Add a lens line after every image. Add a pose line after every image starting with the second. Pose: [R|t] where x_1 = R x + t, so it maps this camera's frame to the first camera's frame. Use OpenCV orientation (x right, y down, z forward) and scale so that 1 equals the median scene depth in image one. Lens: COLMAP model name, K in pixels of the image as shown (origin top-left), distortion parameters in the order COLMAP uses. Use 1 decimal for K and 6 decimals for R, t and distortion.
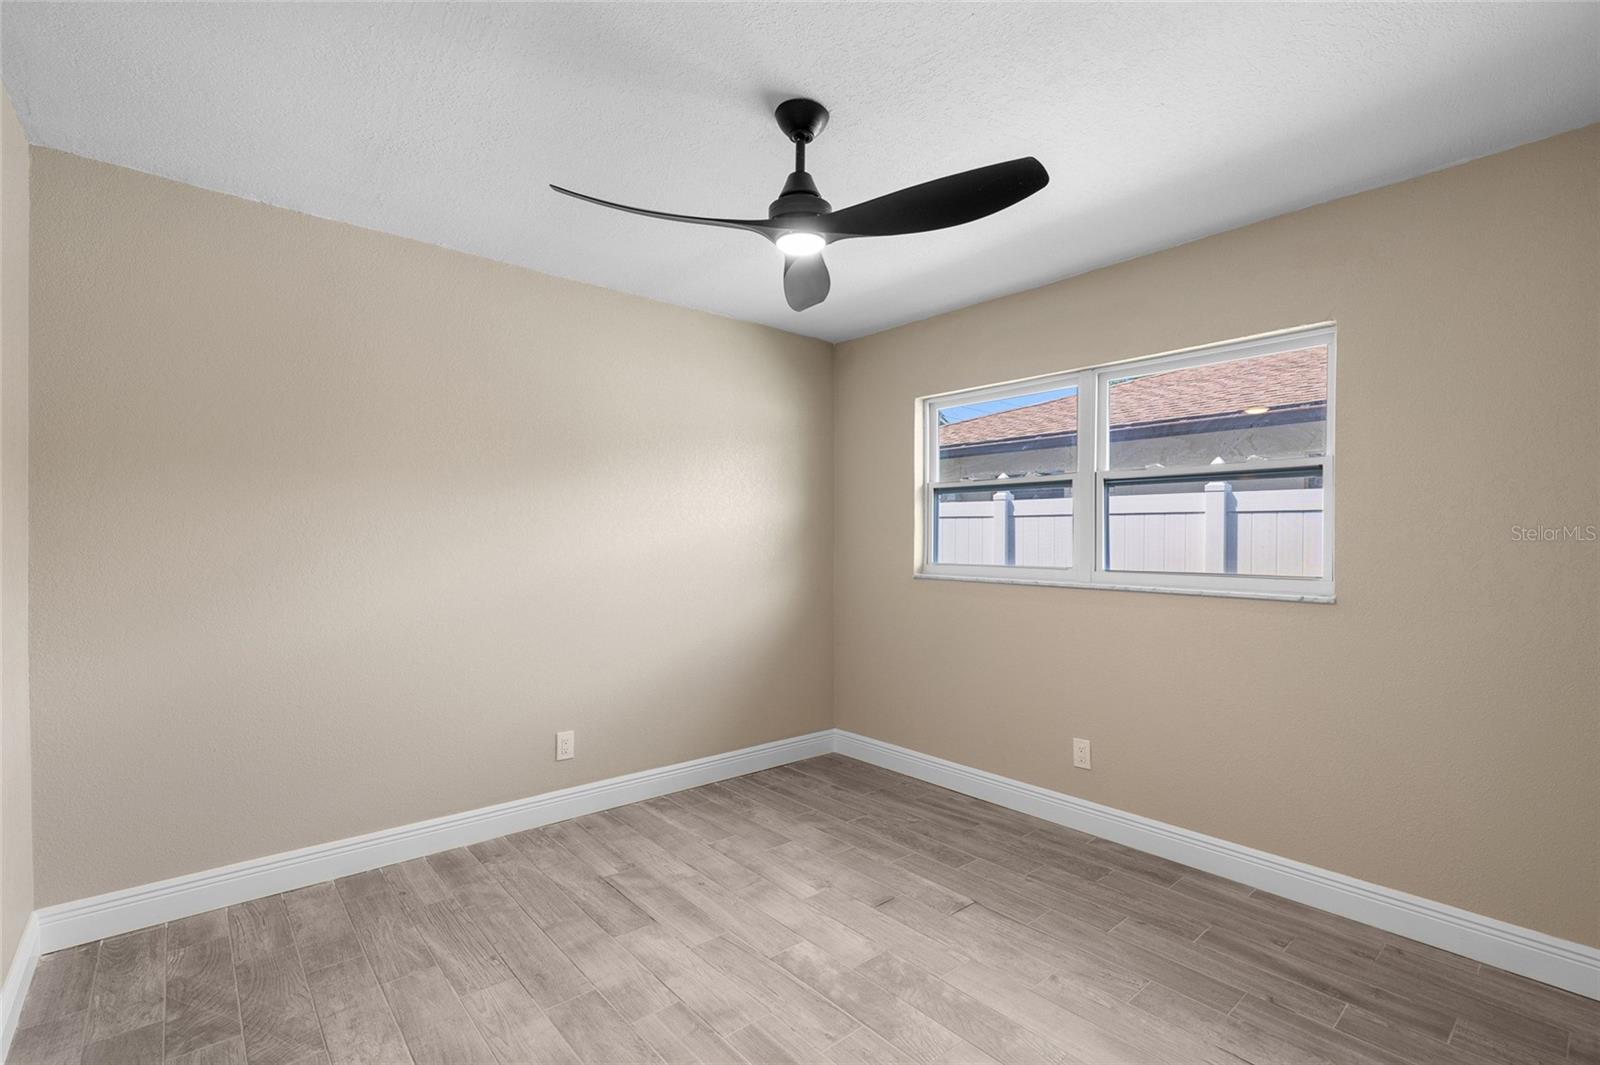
lens RADIAL K [[722.0, 0, 800.0], [0, 722.0, 532.5], [0, 0, 1]] dist [-0.005641, 0.001213]
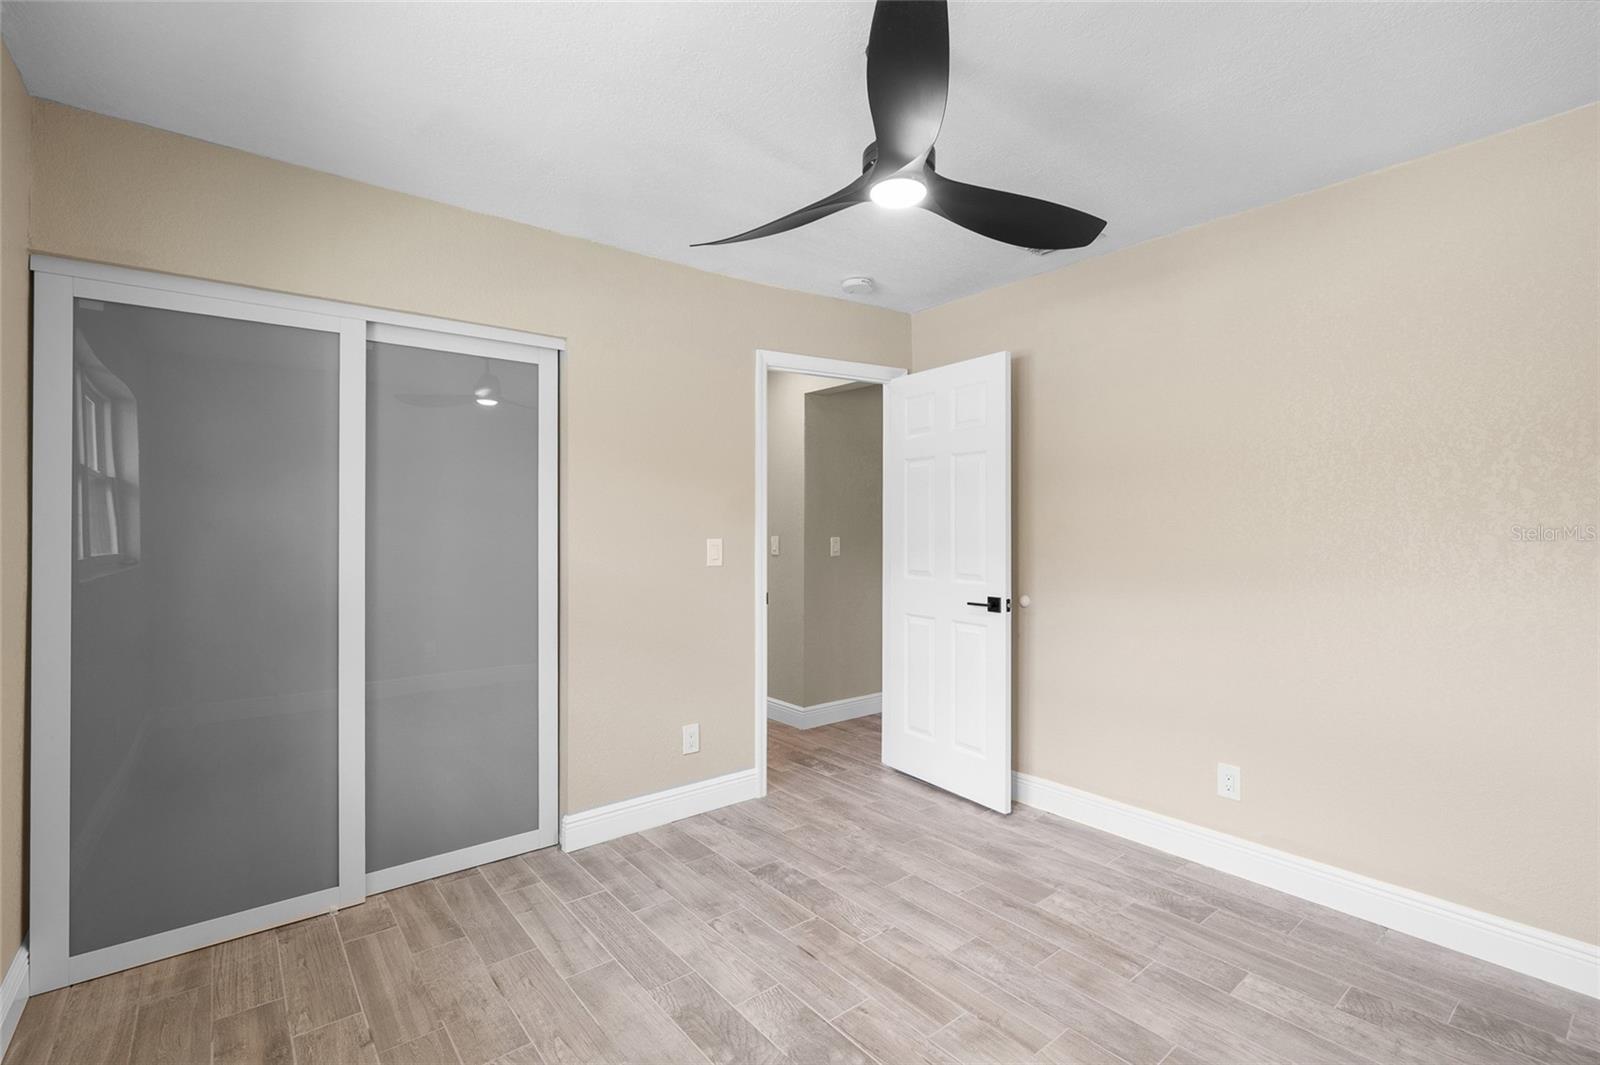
lens RADIAL K [[722.0, 0, 800.0], [0, 722.0, 532.5], [0, 0, 1]] dist [-0.005641, 0.001213]
pose [[-0.999525, -0.005600, 0.030305, 0.101812], [-0.005709, 0.999978, -0.003517, 0.018259], [-0.030284, -0.003689, -0.999535, 1.992328]]
